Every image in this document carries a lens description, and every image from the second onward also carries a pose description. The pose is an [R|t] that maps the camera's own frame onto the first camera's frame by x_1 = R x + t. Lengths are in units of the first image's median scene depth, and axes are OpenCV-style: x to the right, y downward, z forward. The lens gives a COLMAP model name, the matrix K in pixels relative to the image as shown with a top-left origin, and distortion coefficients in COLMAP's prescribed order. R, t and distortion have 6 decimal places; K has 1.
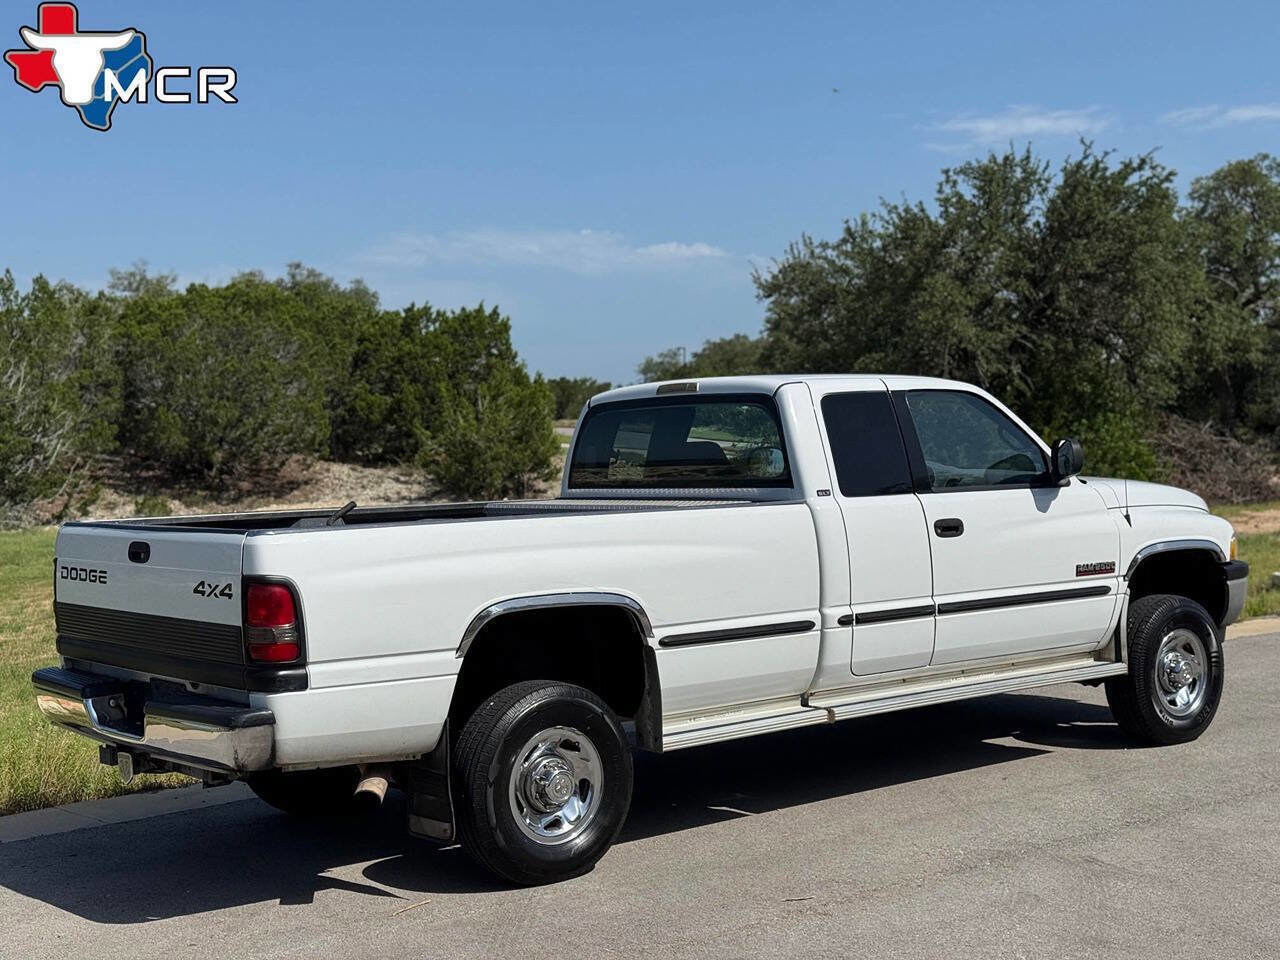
lens RADIAL K [[1779.3, 0, 627.7], [0, 1779.3, 461.0], [0, 0, 1]] dist [0.136723, 0.000000]
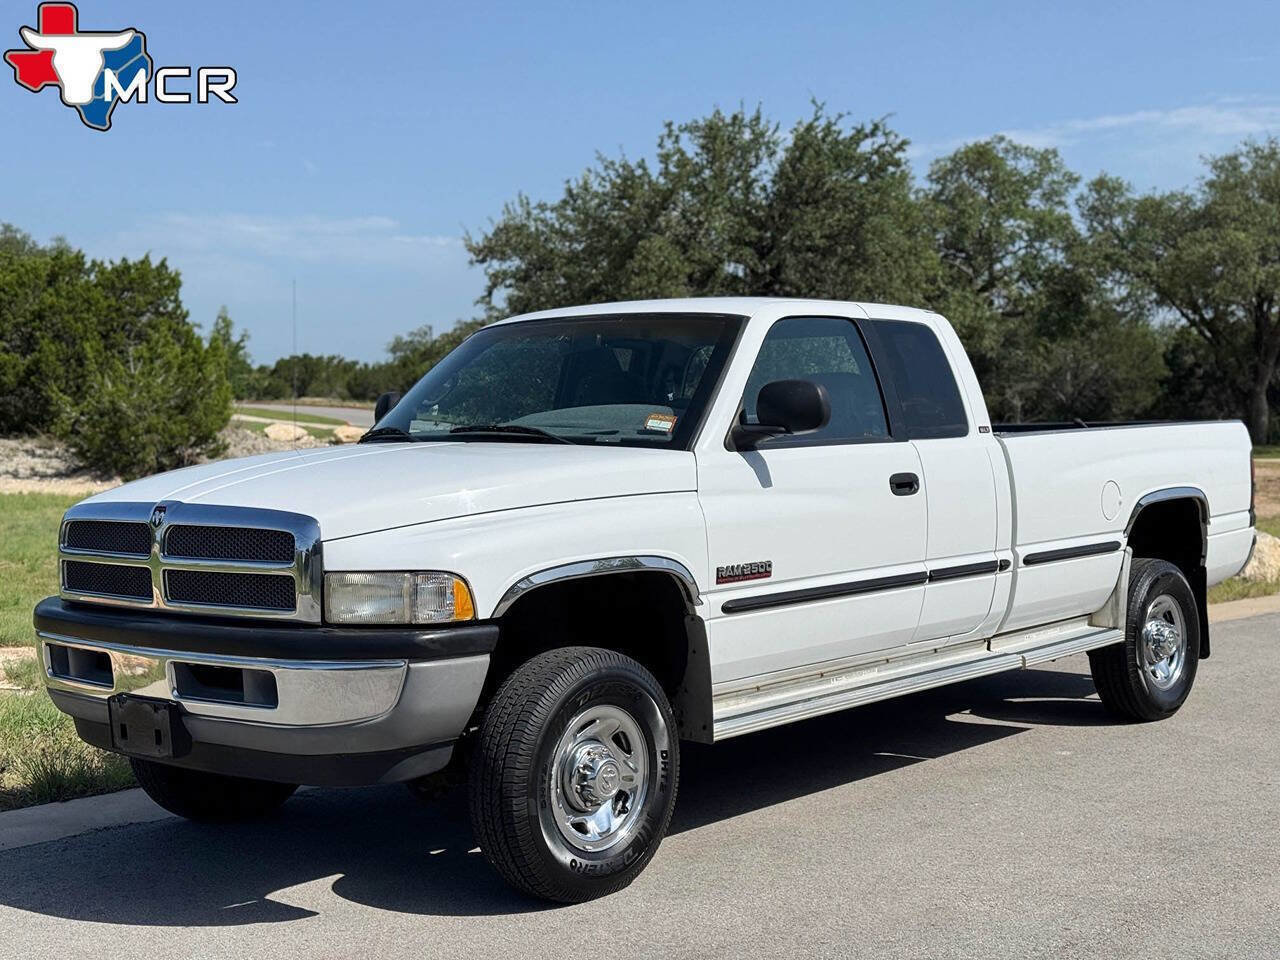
lens RADIAL K [[1779.3, 0, 640.7], [0, 1779.3, 480.6], [0, 0, 1]] dist [0.136723, 0.000000]
pose [[0.990356, 0.015659, 0.137658, 0.040996], [-0.018202, 0.999686, 0.017235, 0.003579], [-0.137345, -0.019574, 0.990330, 0.095401]]
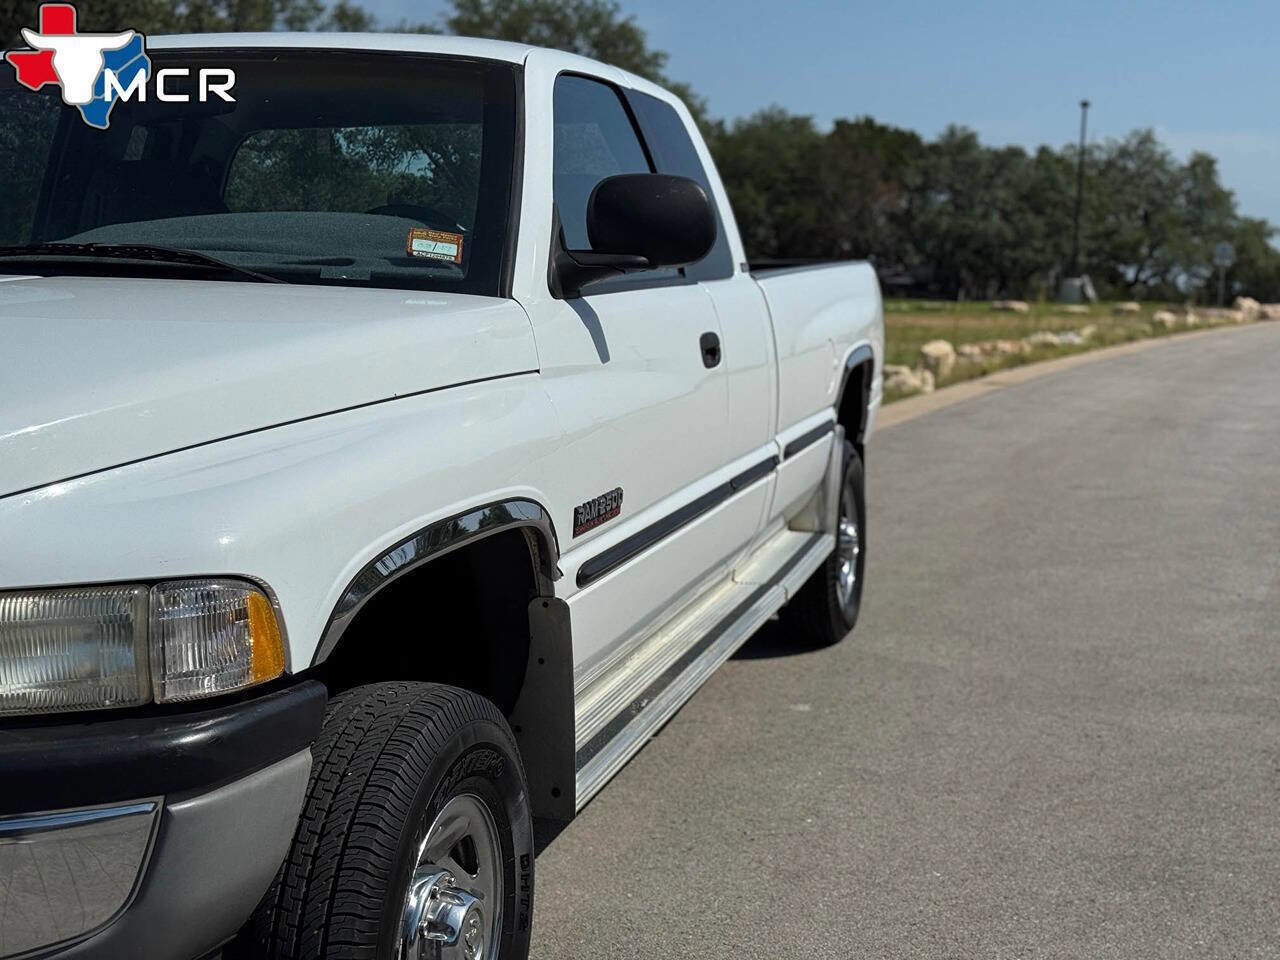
lens RADIAL K [[1779.3, 0, 658.5], [0, 1779.3, 483.3], [0, 0, 1]] dist [0.136723, 0.000000]
pose [[0.830648, -0.037327, 0.555546, 0.023830], [-0.019446, 0.995197, 0.095942, 0.004126], [-0.556459, -0.090497, 0.825932, 0.176786]]
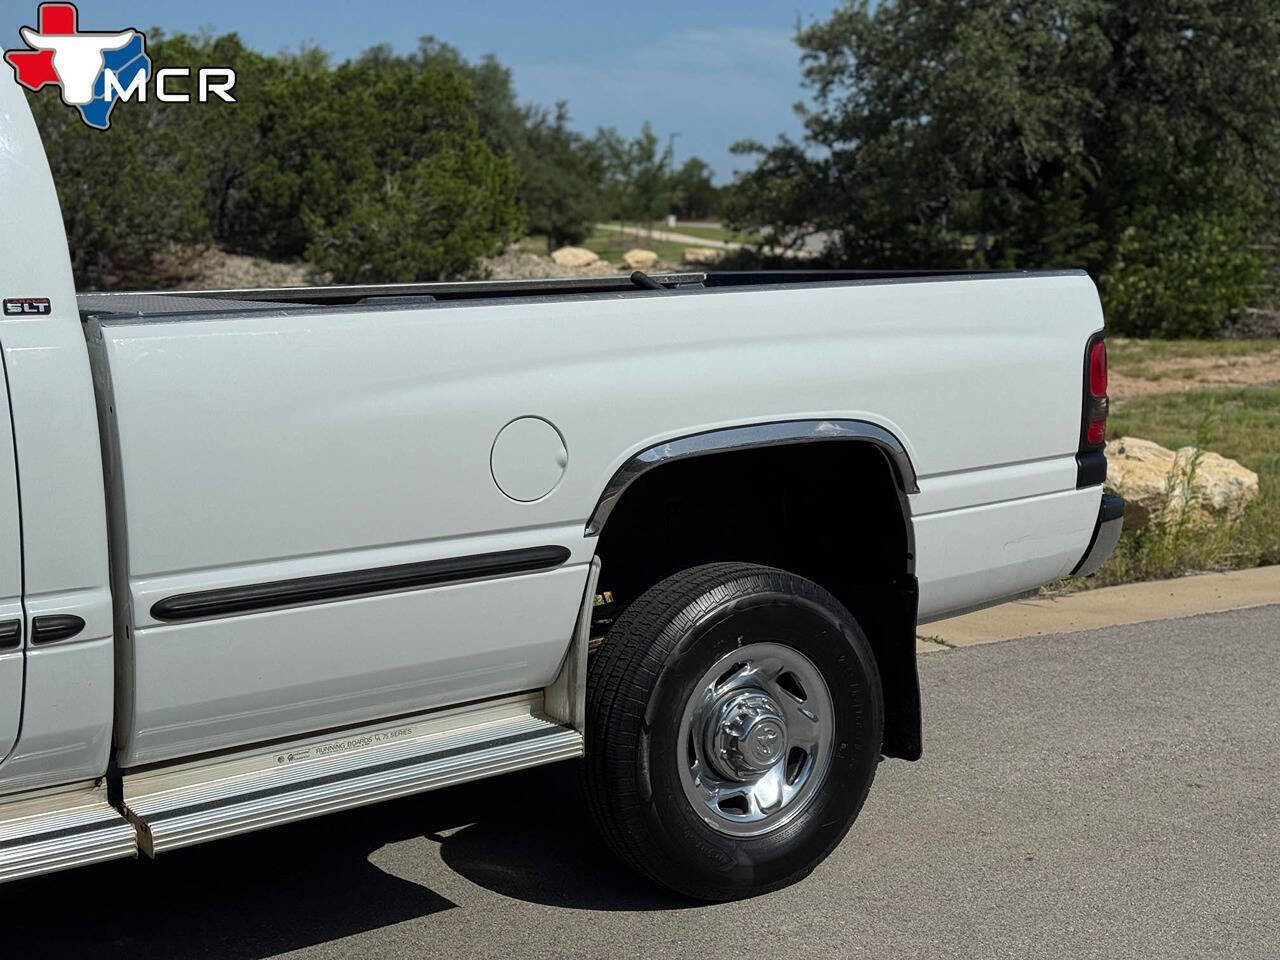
lens RADIAL K [[1779.3, 0, 650.5], [0, 1779.3, 484.7], [0, 0, 1]] dist [0.136723, 0.000000]
pose [[0.989852, 0.037400, -0.137093, 0.147800], [-0.020066, 0.991865, 0.125704, -0.002410], [0.140679, -0.121677, 0.982550, 0.207277]]
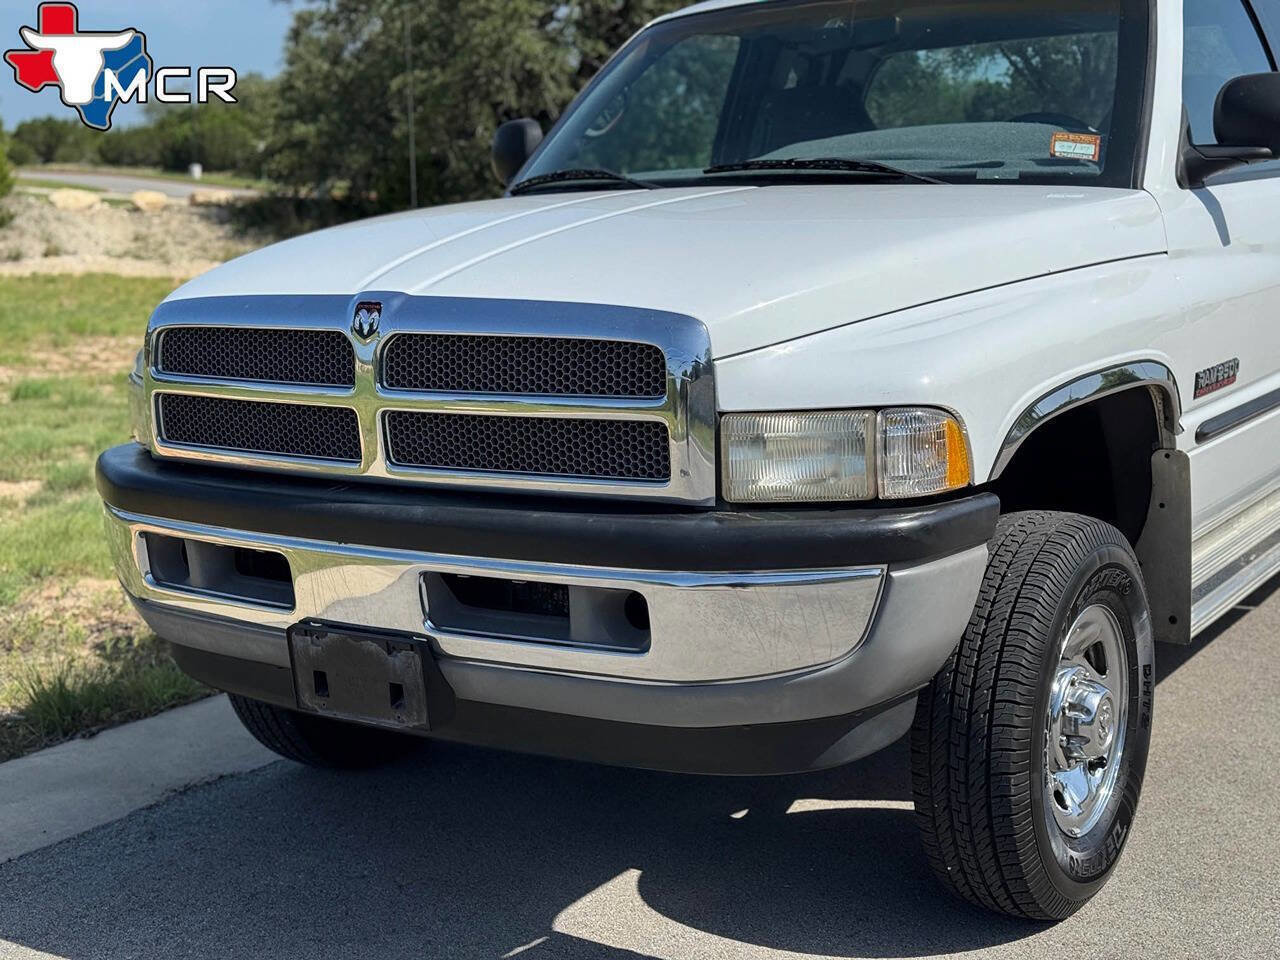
lens RADIAL K [[1779.3, 0, 650.5], [0, 1779.3, 473.8], [0, 0, 1]] dist [0.136723, 0.000000]
pose [[0.962878, -0.039229, 0.267072, 0.012035], [0.000995, 0.989893, 0.141816, 0.005059], [-0.269936, -0.136286, 0.953185, 0.162032]]
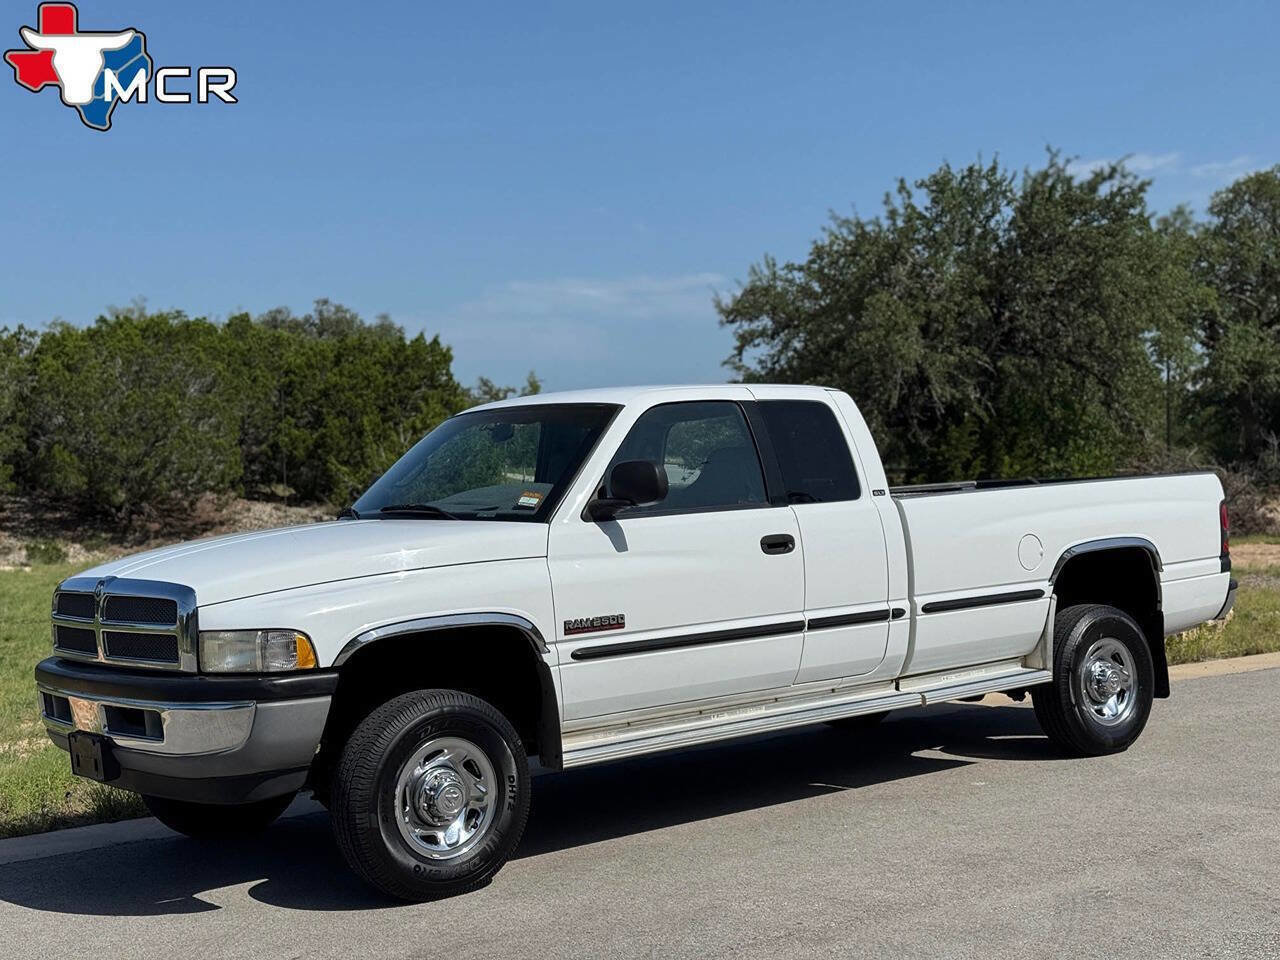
lens RADIAL K [[1779.3, 0, 644.5], [0, 1779.3, 471.5], [0, 0, 1]] dist [0.136723, 0.000000]
pose [[0.998843, -0.011177, -0.046778, 0.087587], [0.010506, 0.999839, -0.014561, 0.000914], [0.046933, 0.014052, 0.998799, 0.062917]]
